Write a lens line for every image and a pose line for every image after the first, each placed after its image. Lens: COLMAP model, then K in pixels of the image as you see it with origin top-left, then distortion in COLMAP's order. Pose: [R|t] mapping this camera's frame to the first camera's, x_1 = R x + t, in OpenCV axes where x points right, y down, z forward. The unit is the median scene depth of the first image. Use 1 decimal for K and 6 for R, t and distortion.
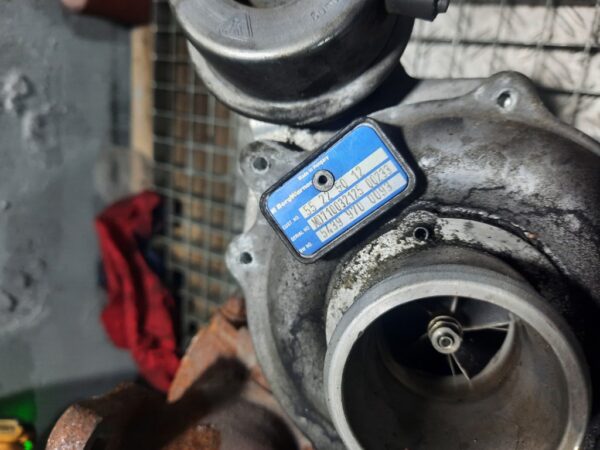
lens RADIAL K [[435.2, 0, 299.7], [0, 435.2, 223.9], [0, 0, 1]] dist [0.035304, -0.024955]
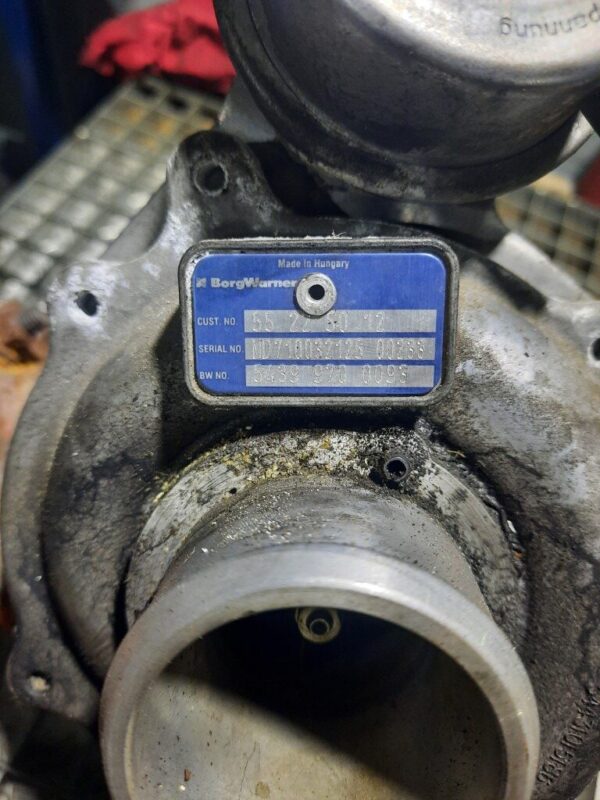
lens RADIAL K [[580.3, 0, 299.4], [0, 580.3, 402.3], [0, 0, 1]] dist [0.035304, -0.024955]
pose [[0.786713, 0.521372, 0.330536, -0.127278], [-0.570355, 0.818737, 0.066070, -0.027227], [-0.236175, -0.240501, 0.941478, 0.313553]]
